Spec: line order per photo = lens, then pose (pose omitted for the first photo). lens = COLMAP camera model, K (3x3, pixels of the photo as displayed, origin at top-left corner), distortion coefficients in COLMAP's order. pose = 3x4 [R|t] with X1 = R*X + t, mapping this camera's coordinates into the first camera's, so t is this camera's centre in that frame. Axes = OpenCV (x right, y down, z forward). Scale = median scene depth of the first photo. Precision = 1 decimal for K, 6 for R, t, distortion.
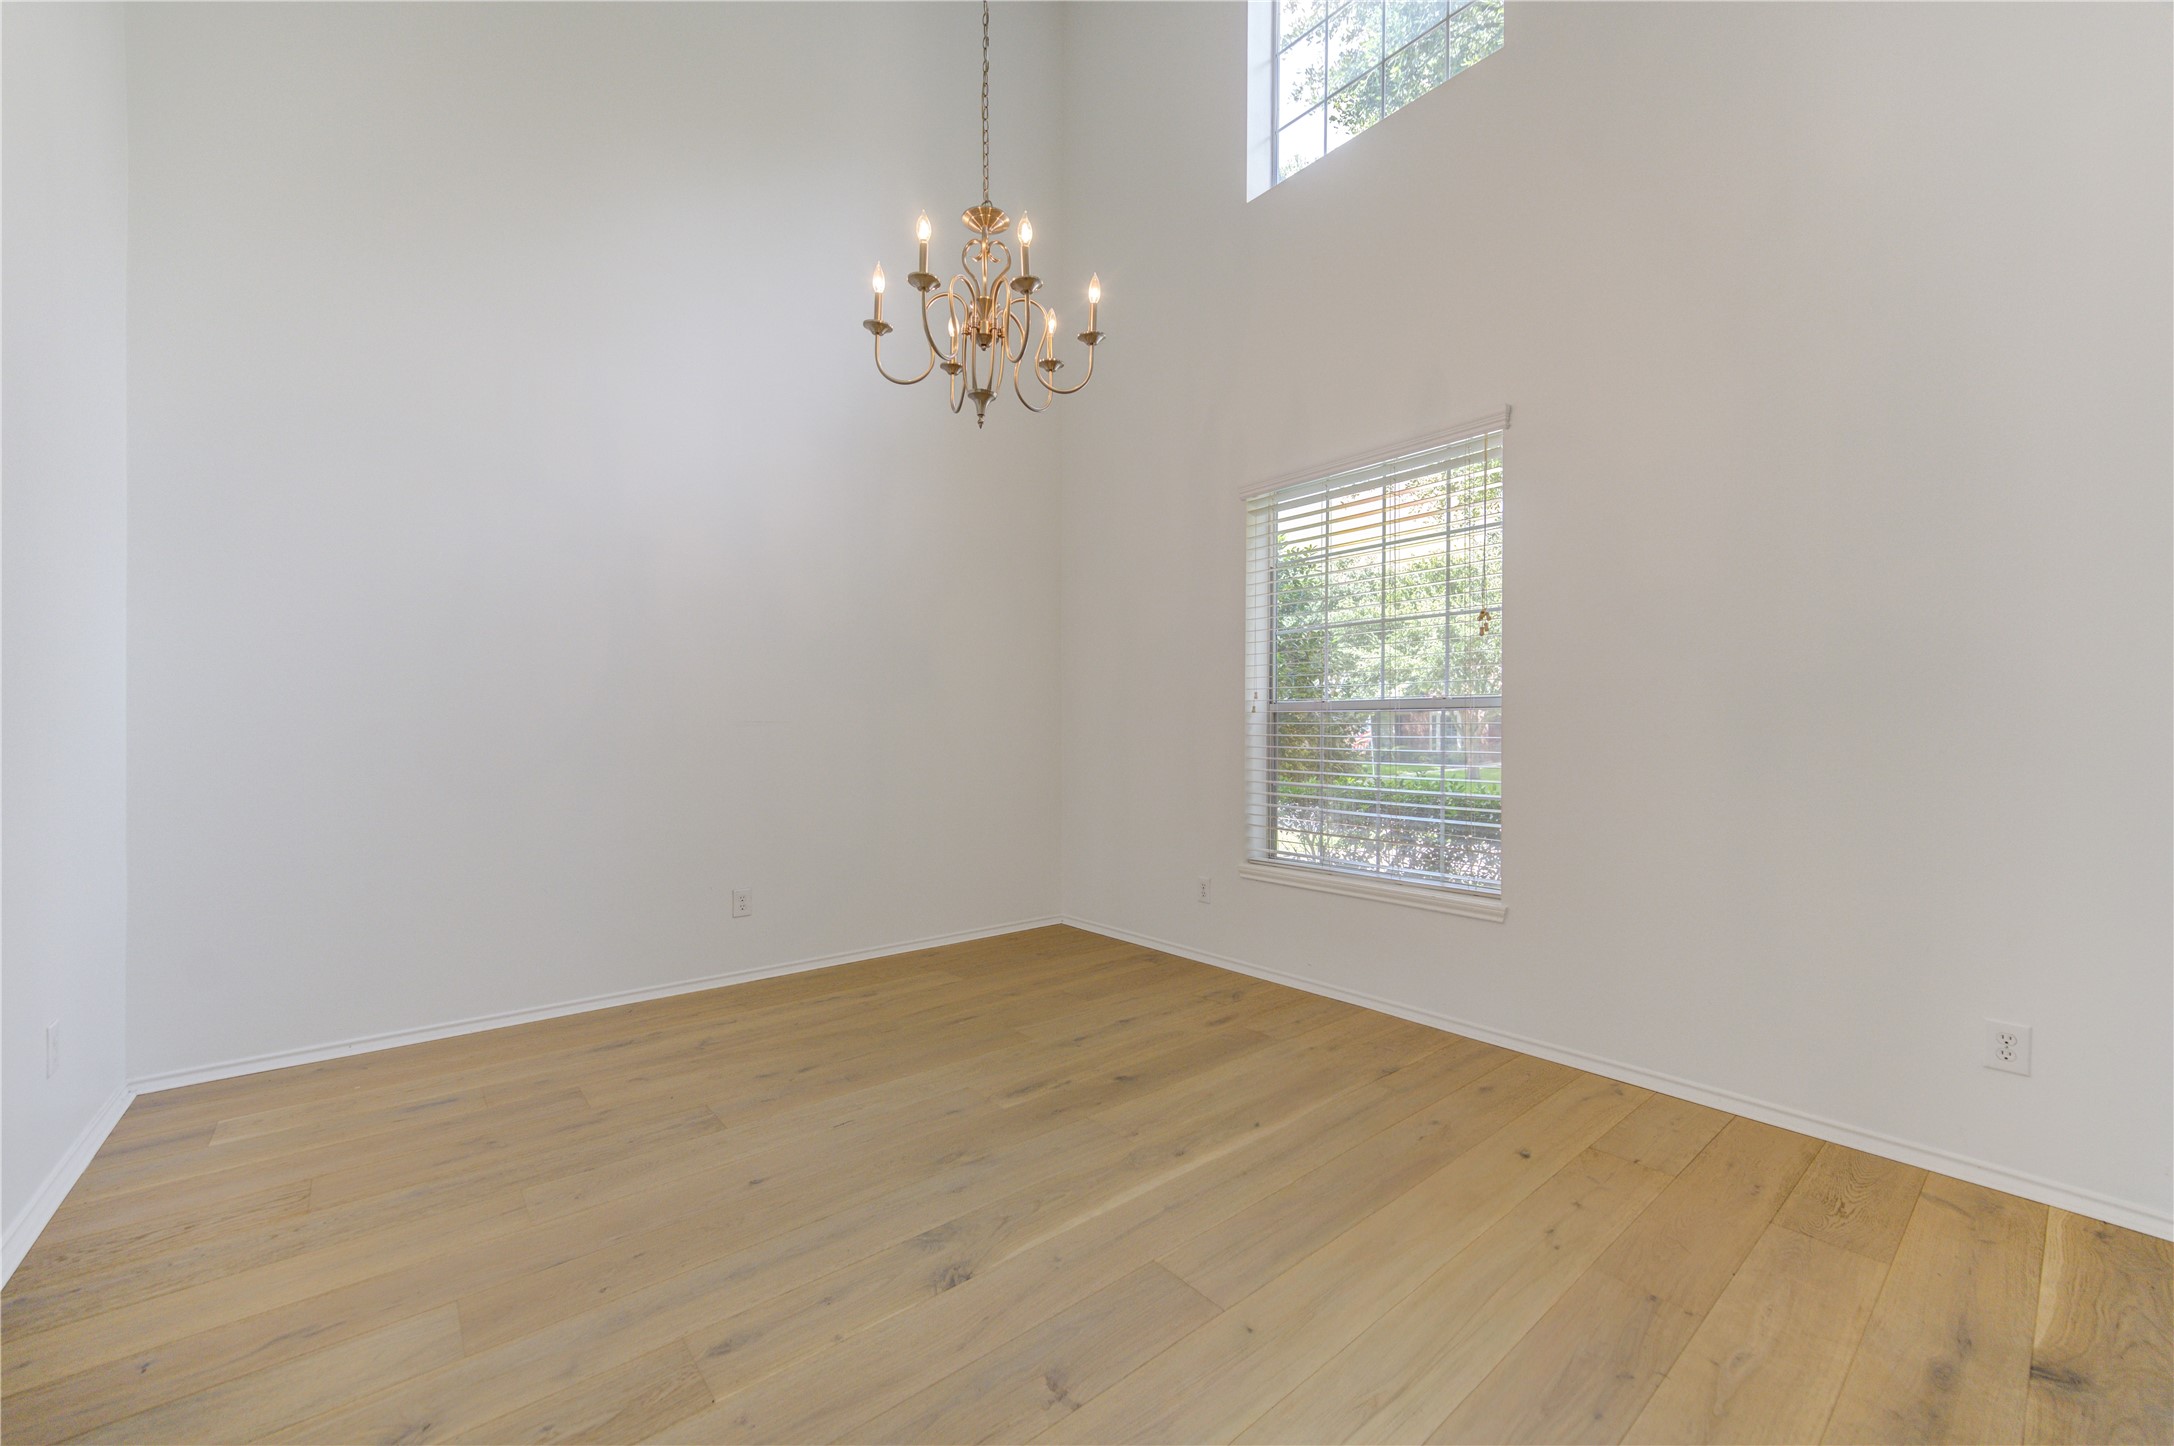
lens RADIAL K [[856.8, 0, 1092.7], [0, 856.8, 731.5], [0, 0, 1]] dist [0.001955, -0.000339]
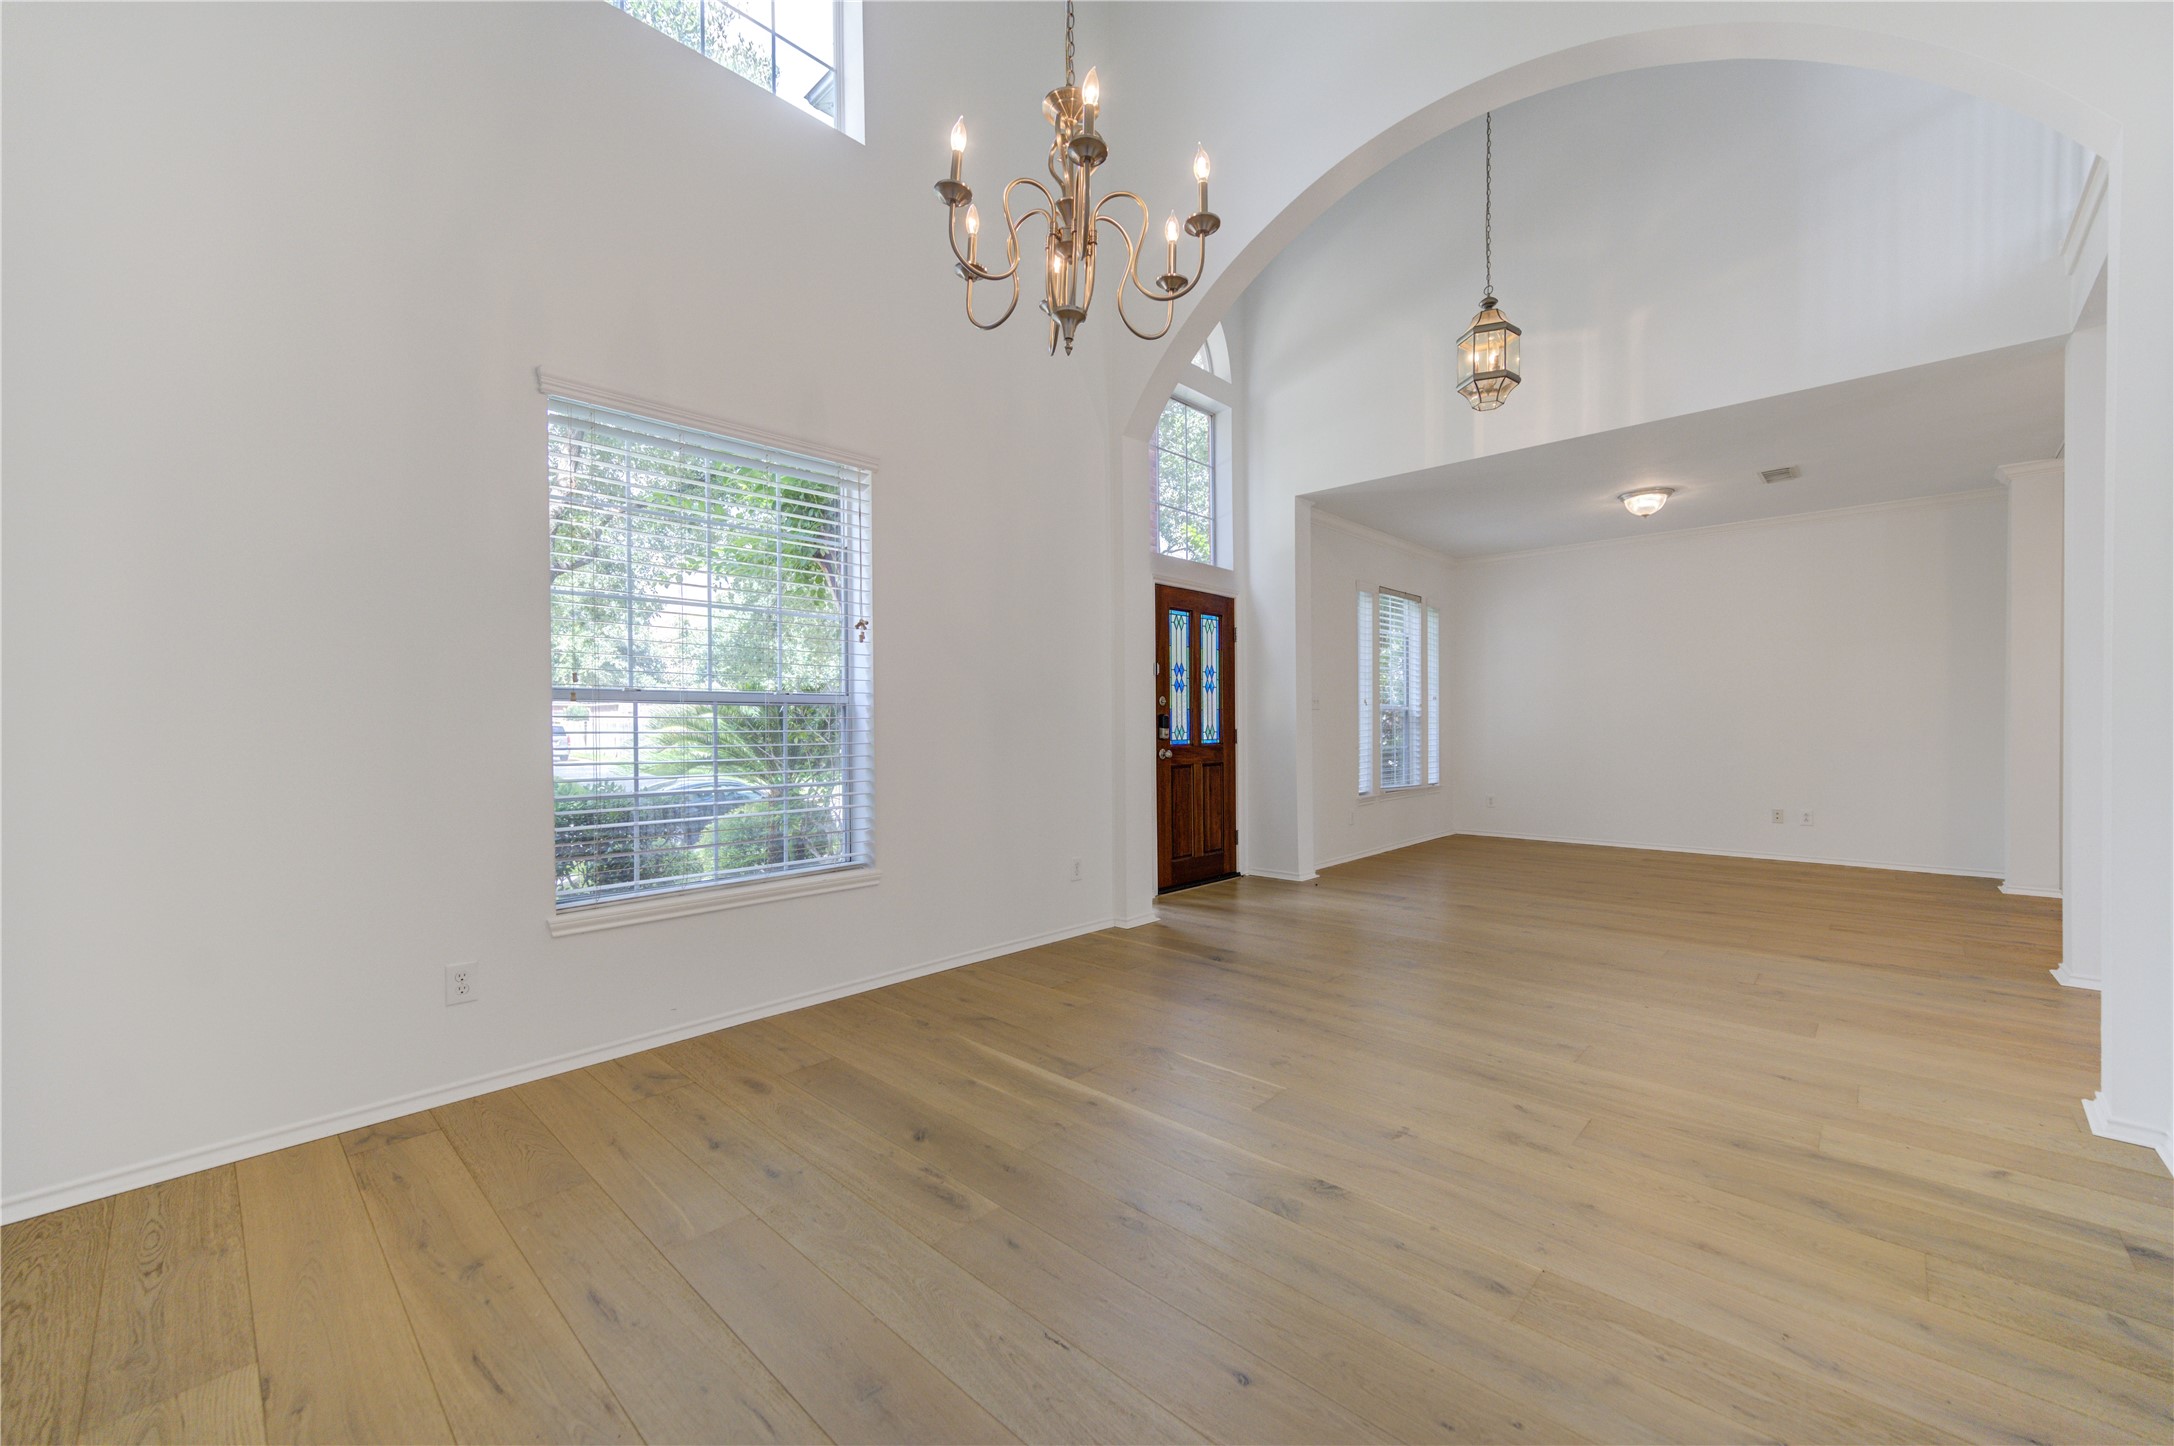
lens RADIAL K [[856.8, 0, 1092.7], [0, 856.8, 731.5], [0, 0, 1]] dist [0.001955, -0.000339]
pose [[-0.122282, -0.011837, 0.992425, -0.851899], [0.010288, 0.999860, 0.013193, -0.003641], [-0.992442, 0.011823, -0.122143, 0.967541]]
